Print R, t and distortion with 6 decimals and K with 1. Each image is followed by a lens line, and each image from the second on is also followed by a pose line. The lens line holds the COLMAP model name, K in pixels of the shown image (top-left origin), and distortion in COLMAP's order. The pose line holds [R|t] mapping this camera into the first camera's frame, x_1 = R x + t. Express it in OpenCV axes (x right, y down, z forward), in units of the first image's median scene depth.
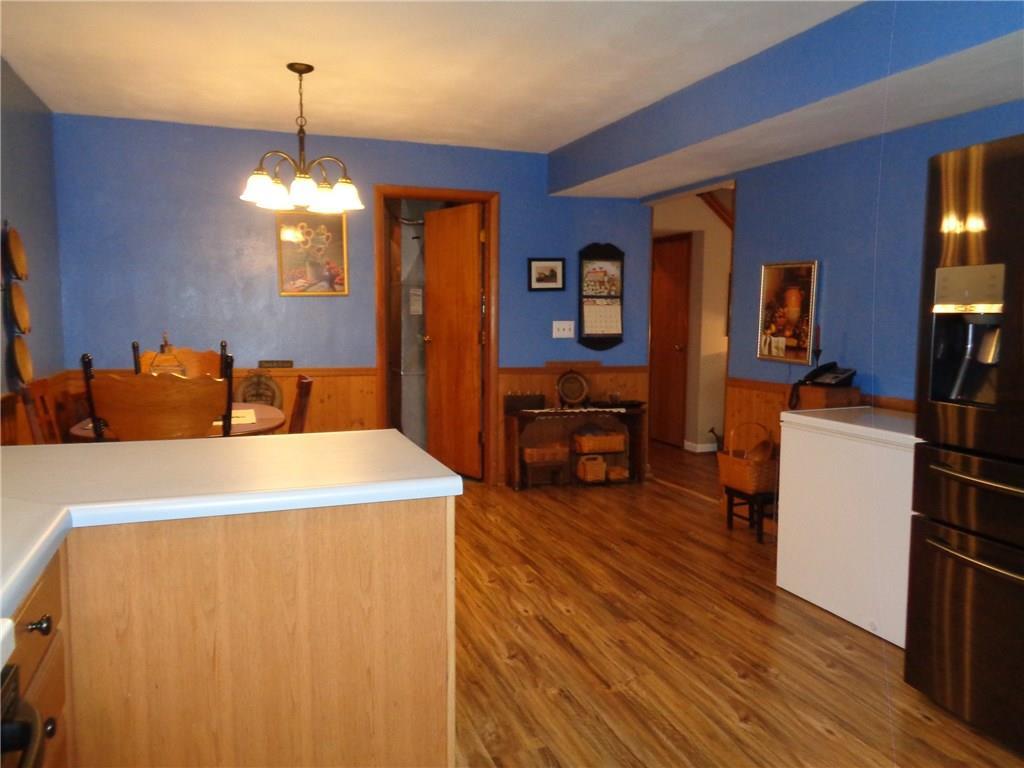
lens RADIAL K [[777.9, 0, 514.4], [0, 777.9, 383.6], [0, 0, 1]] dist [0.010084, 0.010385]
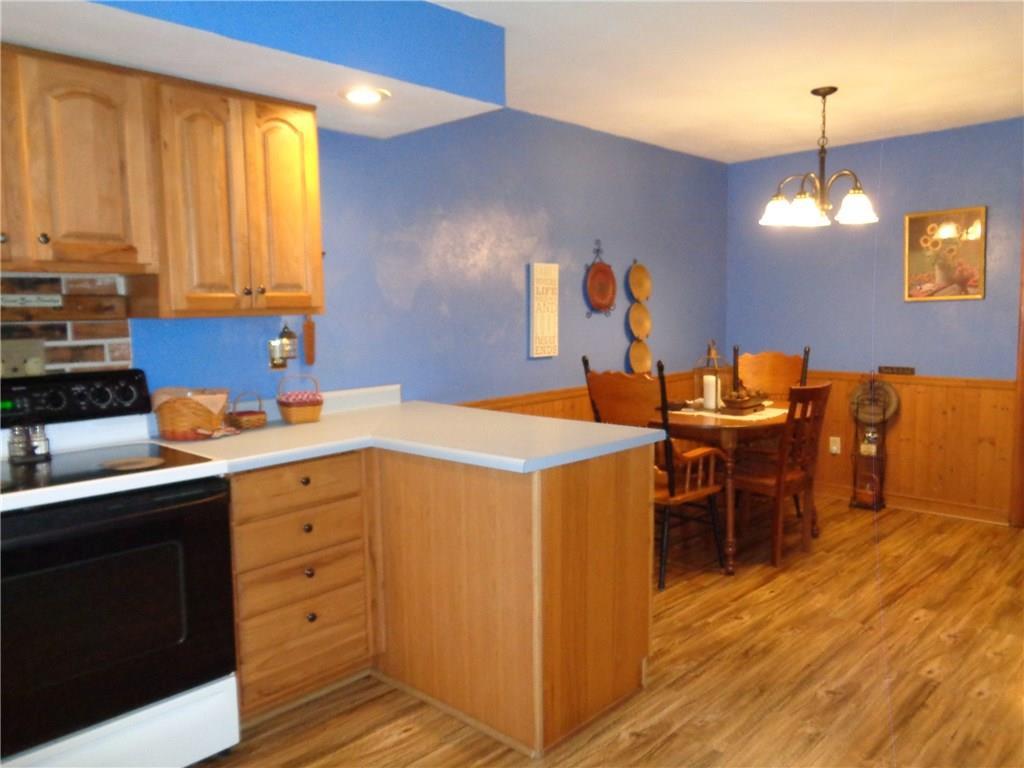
lens RADIAL K [[777.9, 0, 514.4], [0, 777.9, 383.6], [0, 0, 1]] dist [0.010084, 0.010385]
pose [[0.448670, 0.075466, -0.890506, 0.525914], [-0.066452, 0.996487, 0.050966, -0.038552], [0.891224, 0.036309, 0.452109, 0.172050]]
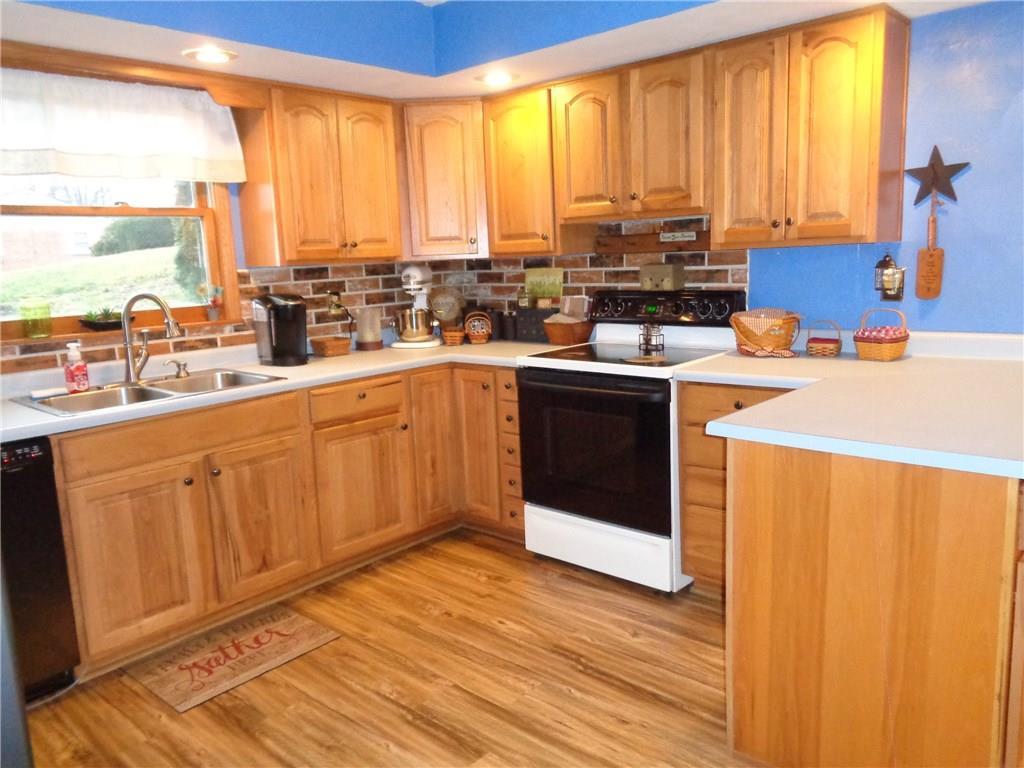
lens RADIAL K [[777.9, 0, 514.4], [0, 777.9, 383.6], [0, 0, 1]] dist [0.010084, 0.010385]
pose [[-0.886549, 0.110168, -0.449326, 0.346460], [-0.004697, 0.969039, 0.246862, -0.110141], [0.462611, 0.220966, -0.858583, 0.887469]]
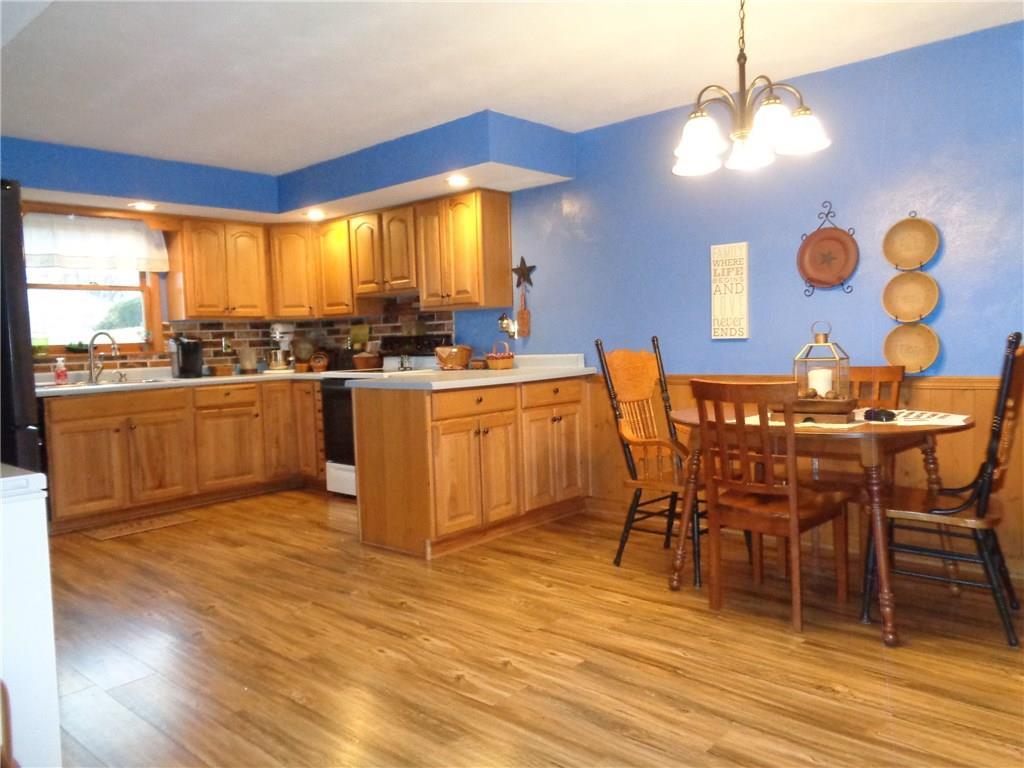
lens RADIAL K [[777.9, 0, 514.4], [0, 777.9, 383.6], [0, 0, 1]] dist [0.010084, 0.010385]
pose [[-0.886870, 0.053716, -0.458885, 0.301457], [-0.012637, 0.990027, 0.140312, -0.118023], [0.461846, 0.130237, -0.877346, 1.688207]]
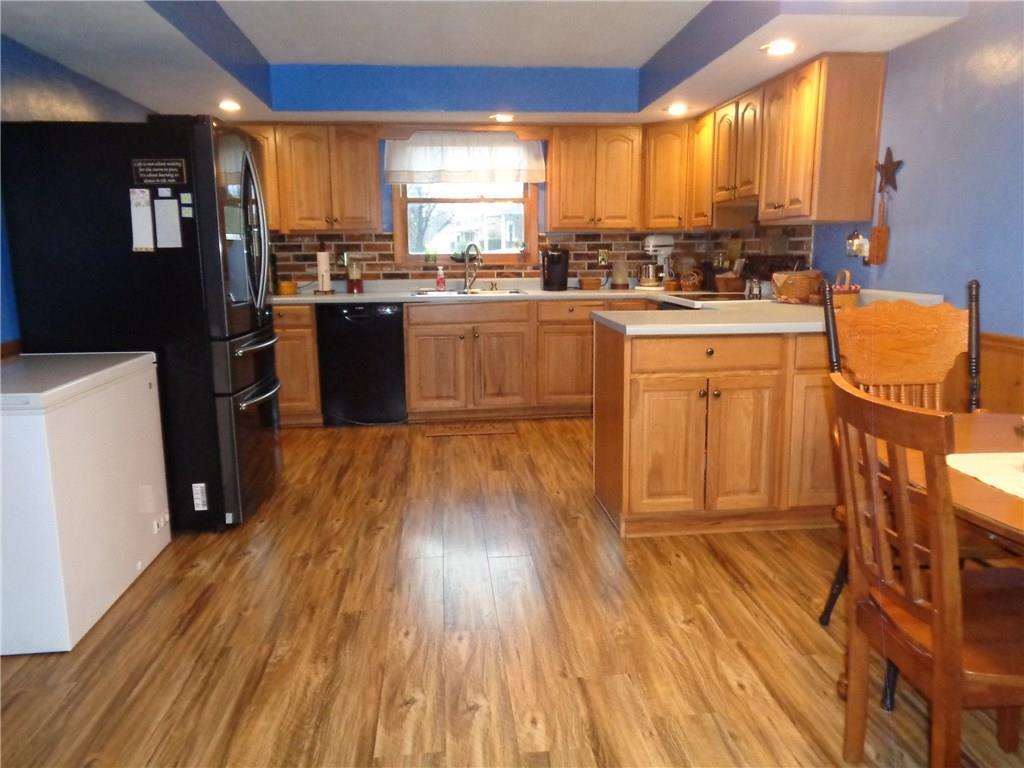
lens RADIAL K [[777.9, 0, 514.4], [0, 777.9, 383.6], [0, 0, 1]] dist [0.010084, 0.010385]
pose [[-0.966854, -0.038590, 0.252397, -0.202975], [0.029443, 0.965069, 0.260337, -0.131704], [-0.253627, 0.259139, -0.931944, 1.529794]]
